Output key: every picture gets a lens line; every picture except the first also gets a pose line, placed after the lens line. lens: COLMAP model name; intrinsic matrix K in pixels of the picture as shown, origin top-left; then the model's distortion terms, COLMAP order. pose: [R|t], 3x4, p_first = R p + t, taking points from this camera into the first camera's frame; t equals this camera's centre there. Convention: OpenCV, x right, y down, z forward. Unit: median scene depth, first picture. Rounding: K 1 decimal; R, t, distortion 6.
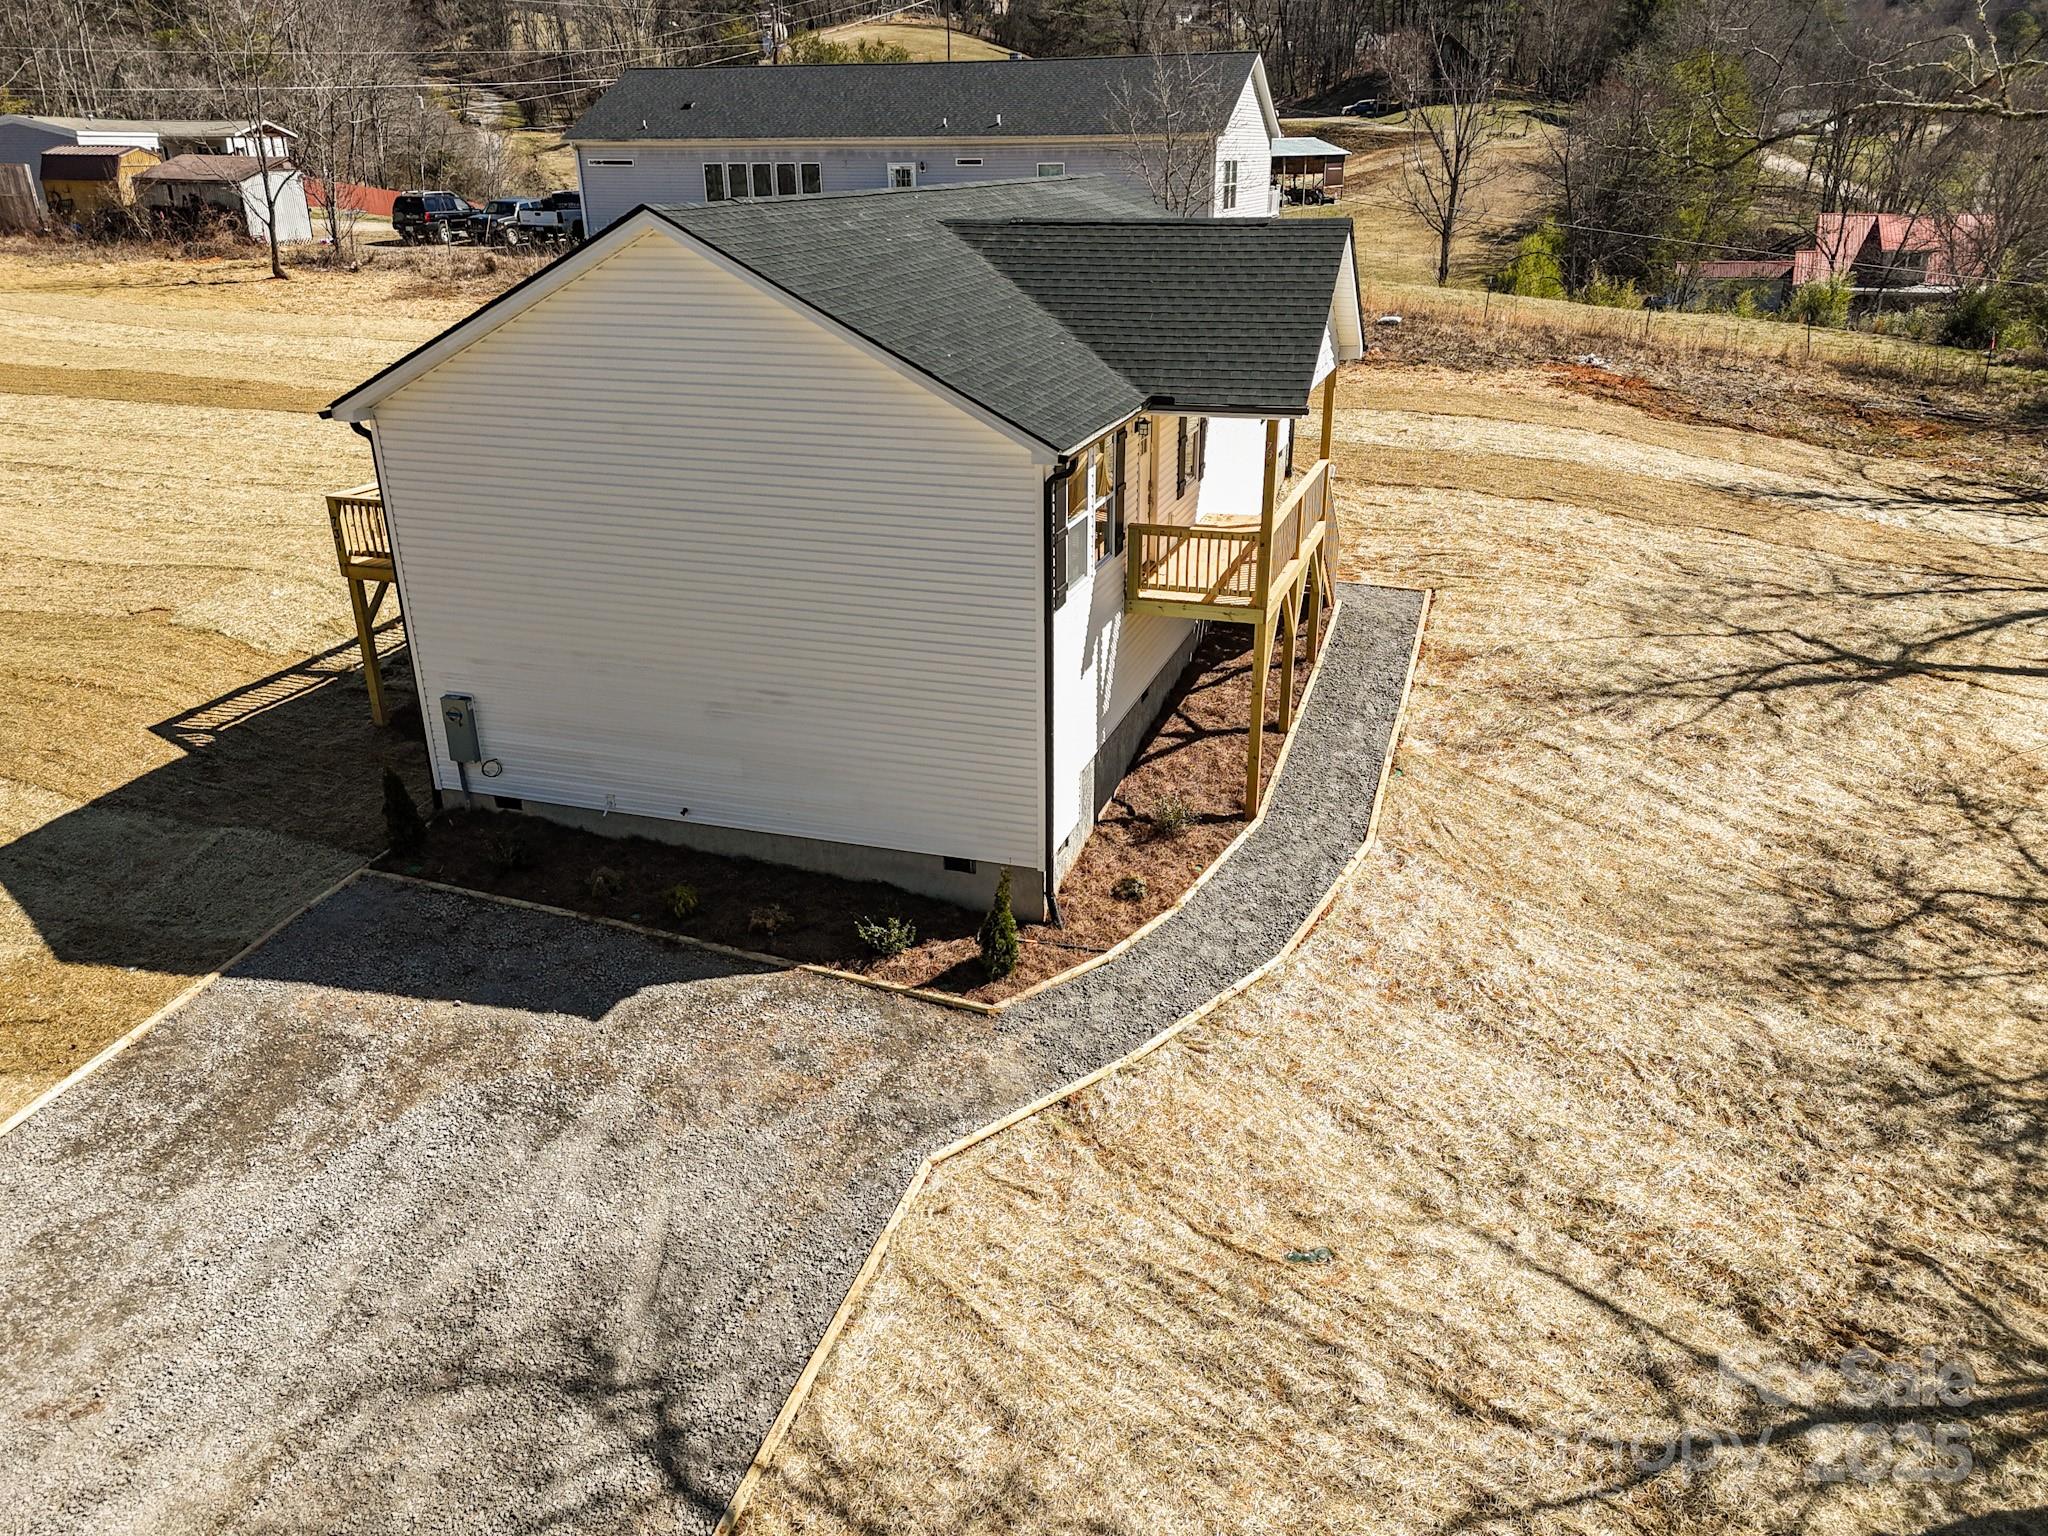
lens RADIAL K [[1485.2, 0, 1024.0], [0, 1485.2, 768.0], [0, 0, 1]] dist [0.071861, -0.061594]
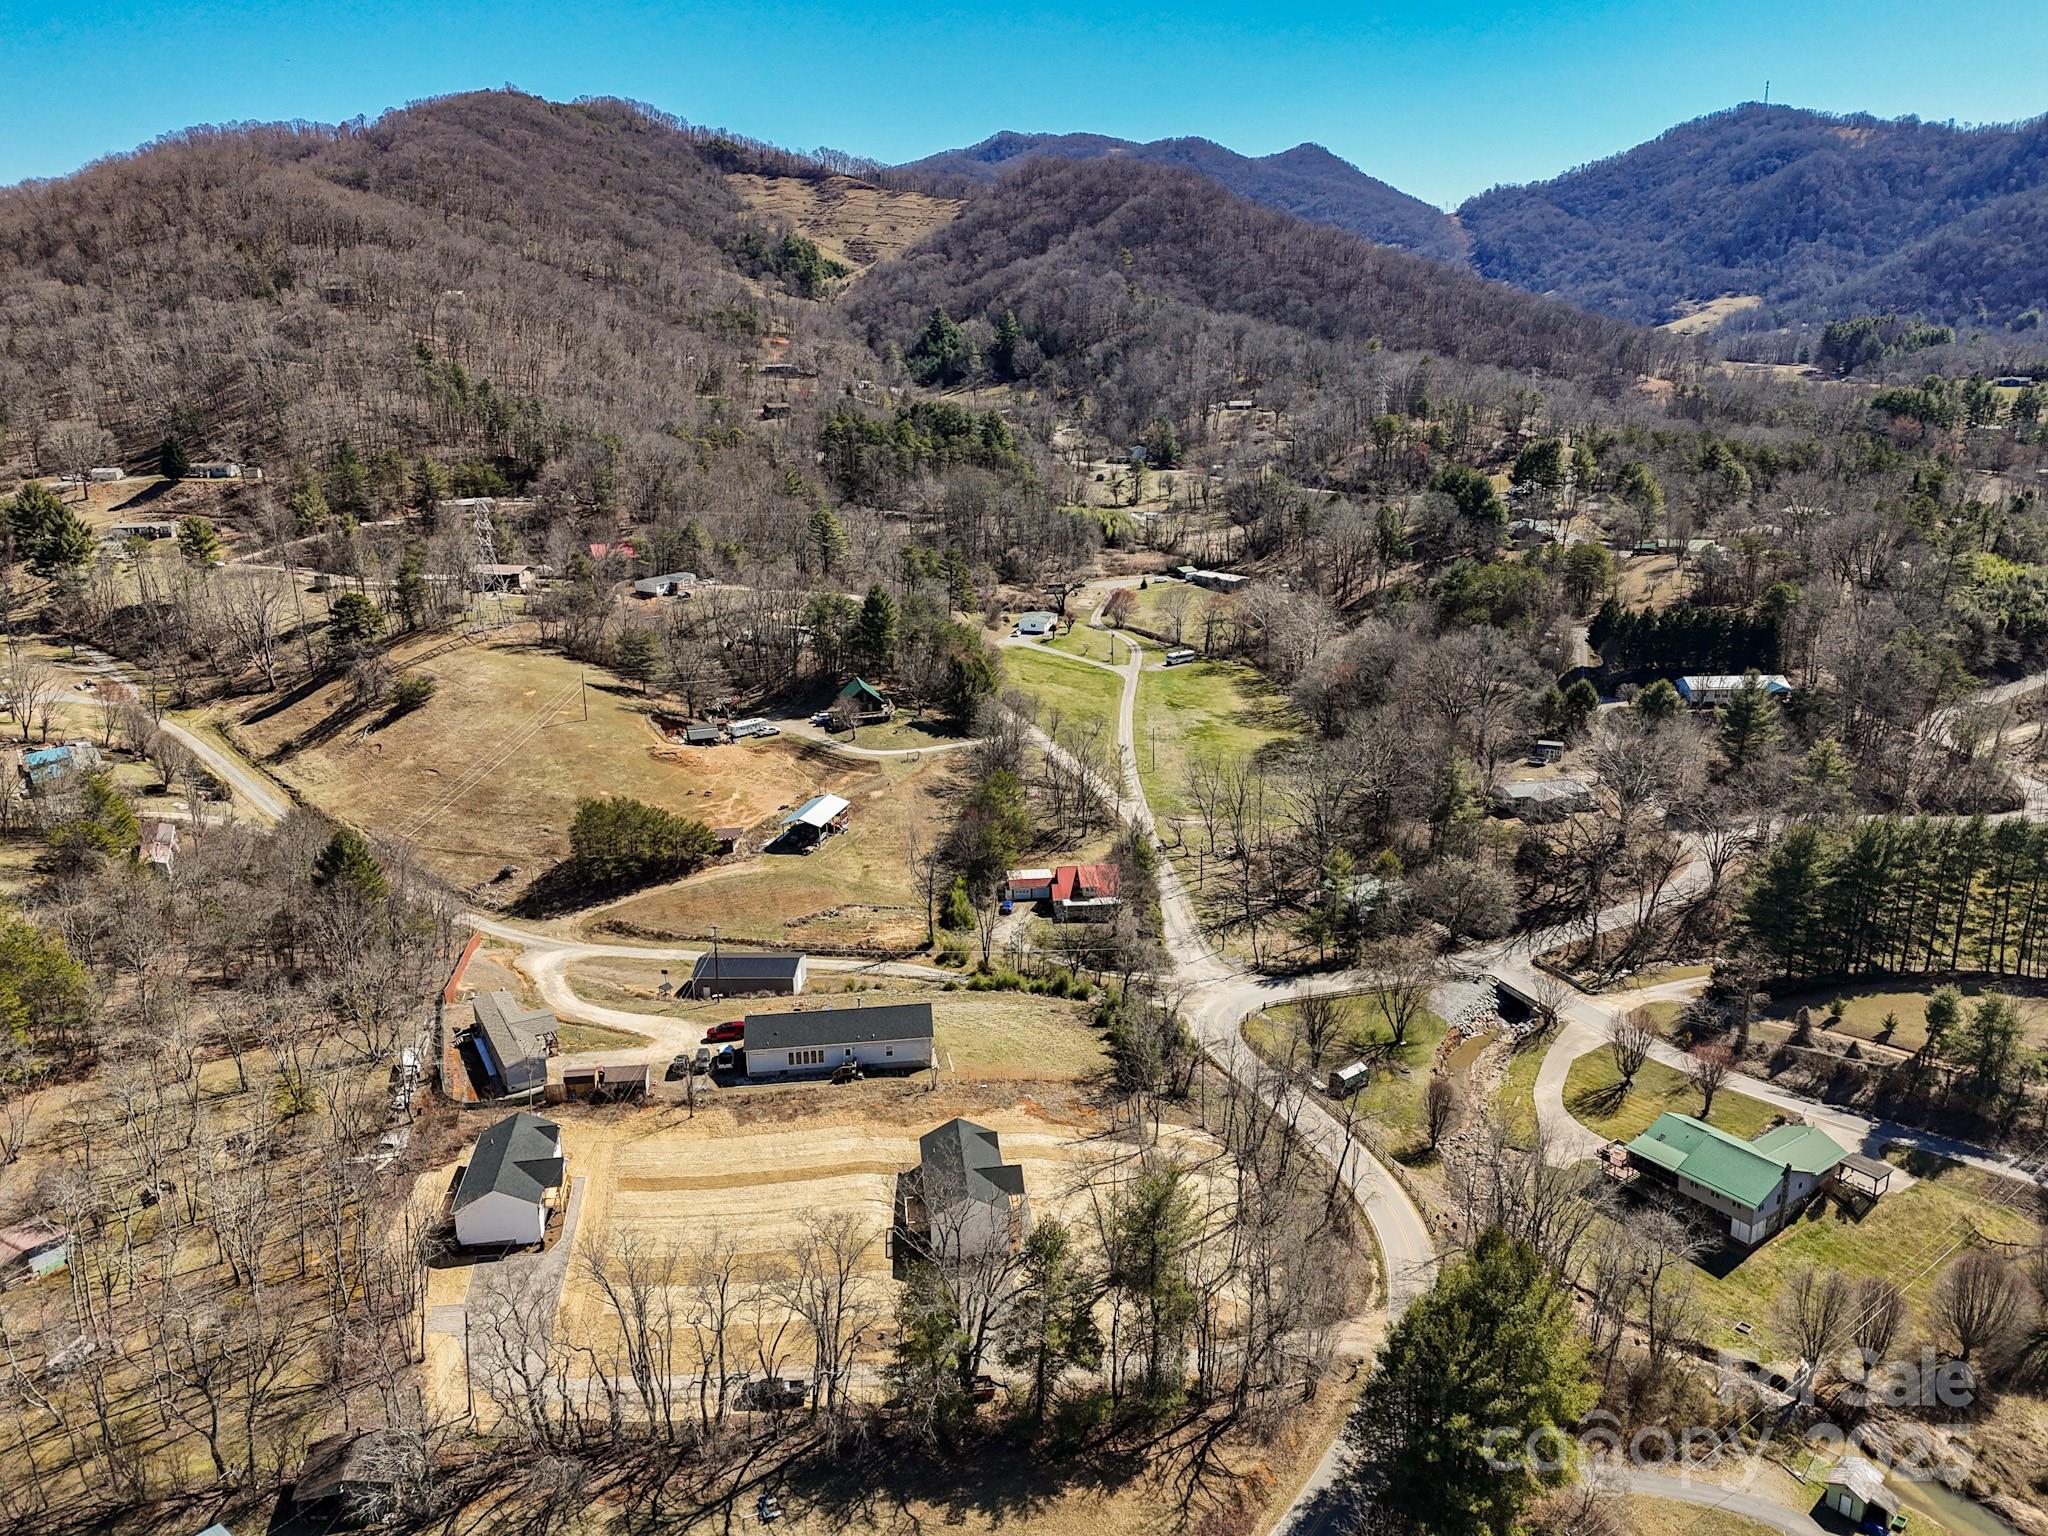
lens RADIAL K [[1485.2, 0, 1024.0], [0, 1485.2, 768.0], [0, 0, 1]] dist [0.071861, -0.061594]
pose [[0.904637, -0.125228, 0.407369, -3.106778], [0.171561, 0.981992, -0.079112, -2.000535], [-0.390126, 0.141456, 0.909831, -7.485698]]
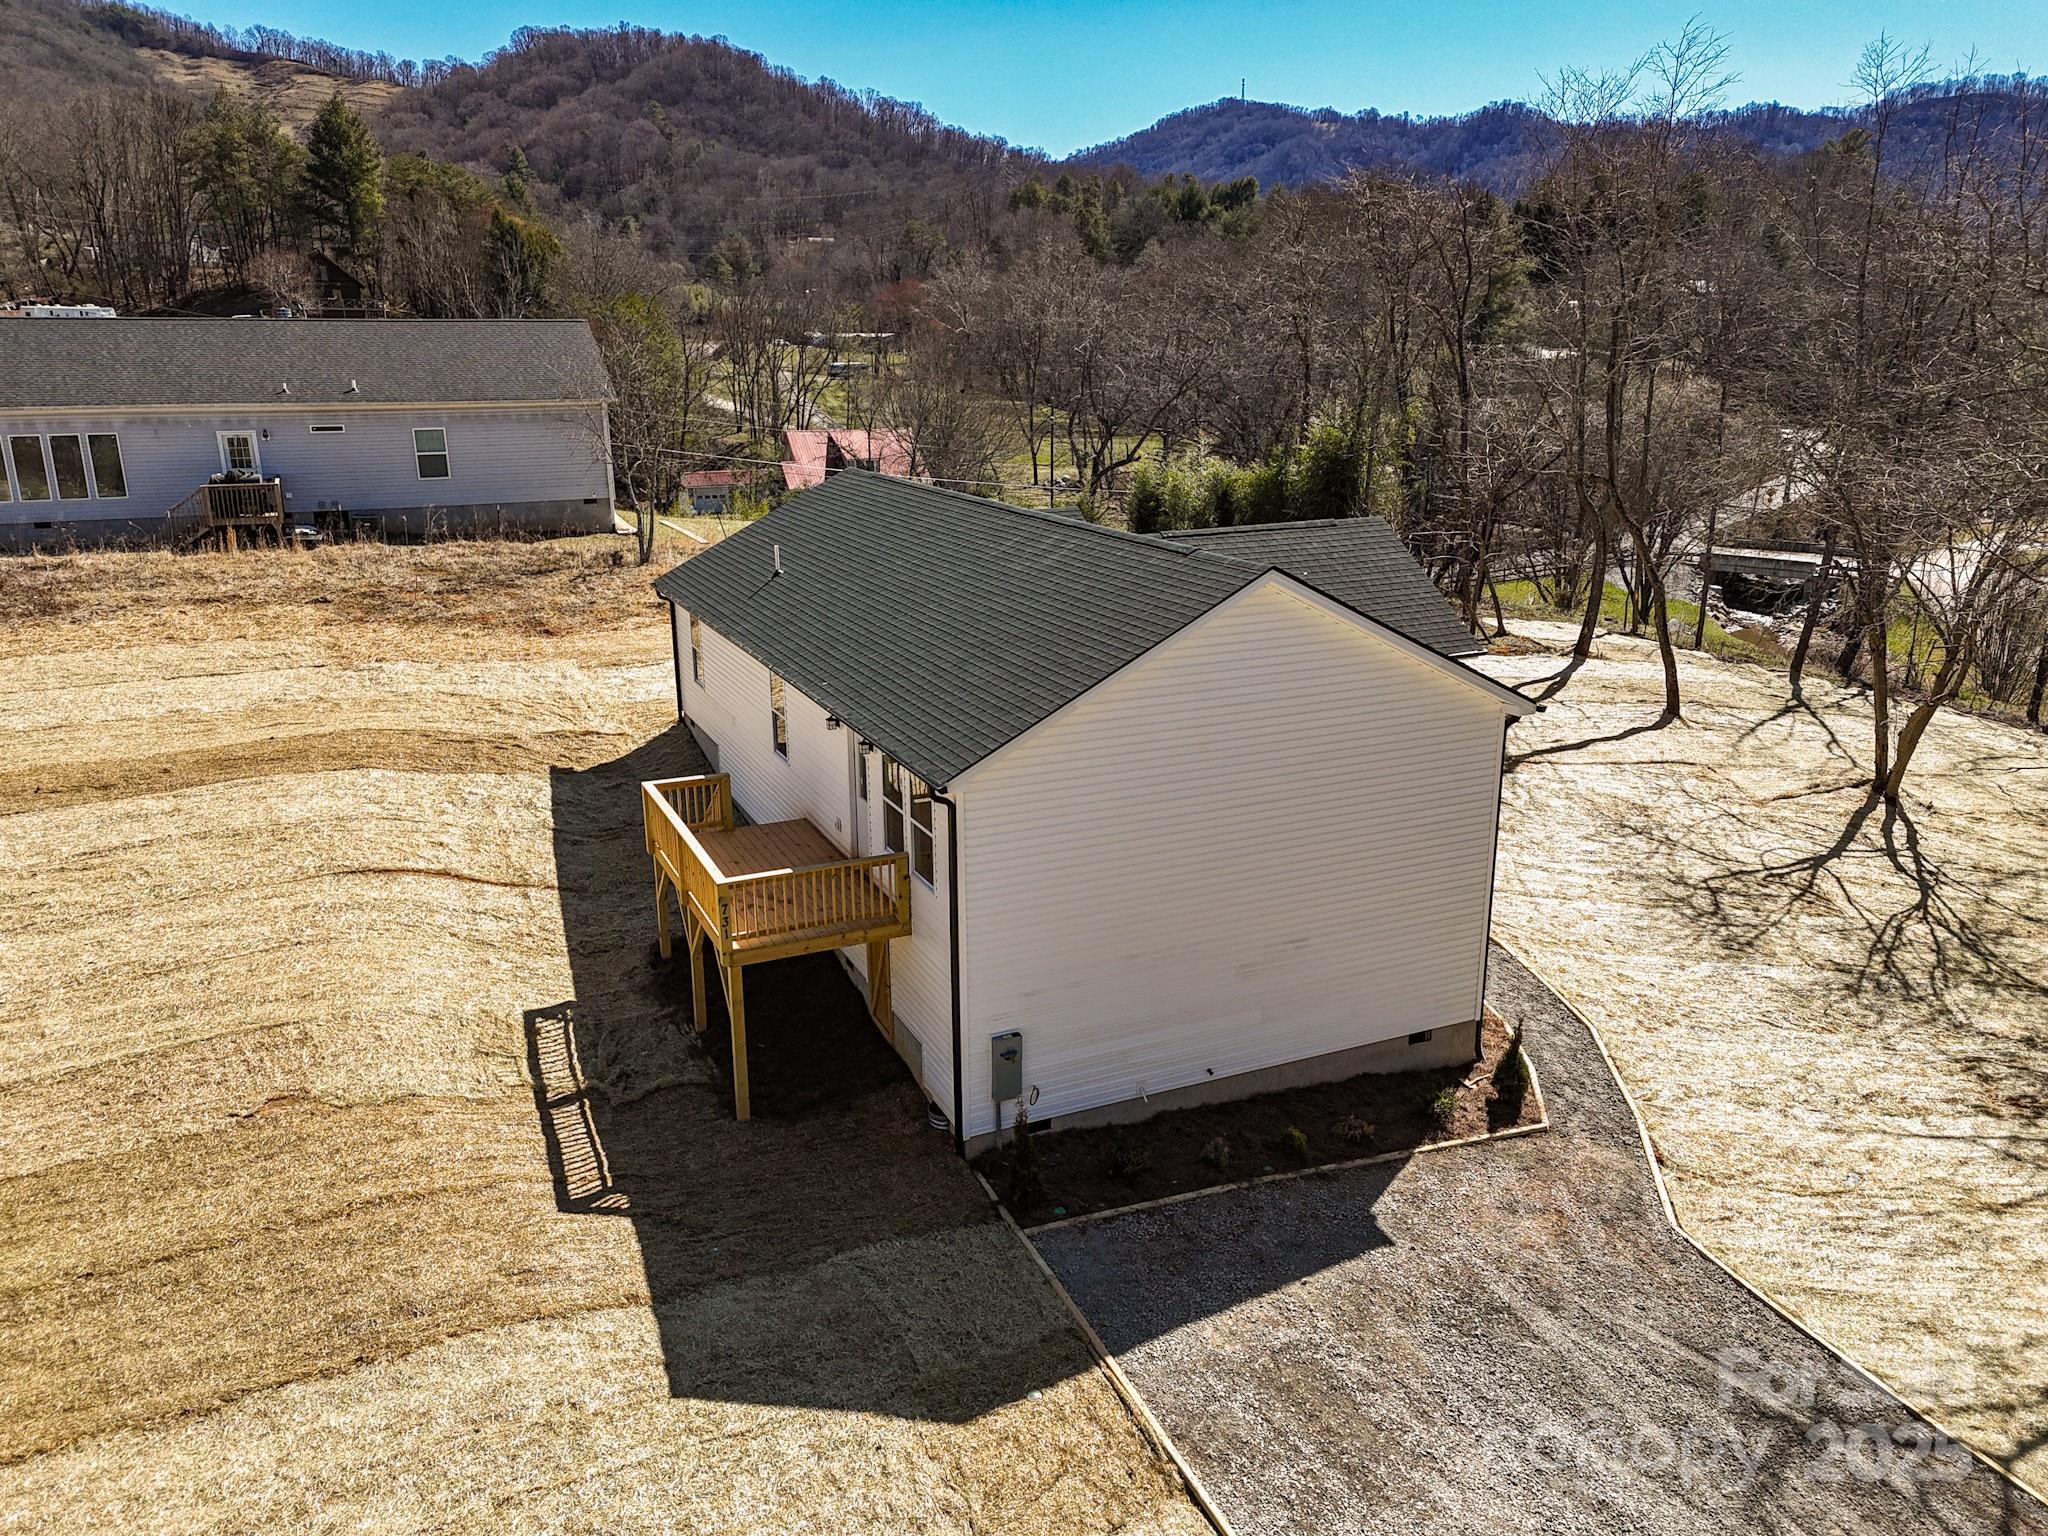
lens RADIAL K [[1485.2, 0, 1024.0], [0, 1485.2, 768.0], [0, 0, 1]] dist [0.071861, -0.061594]
pose [[0.732042, -0.182982, 0.656226, -0.995124], [0.260136, 0.965343, -0.021014, -0.197737], [-0.629638, 0.186091, 0.754272, 0.200802]]
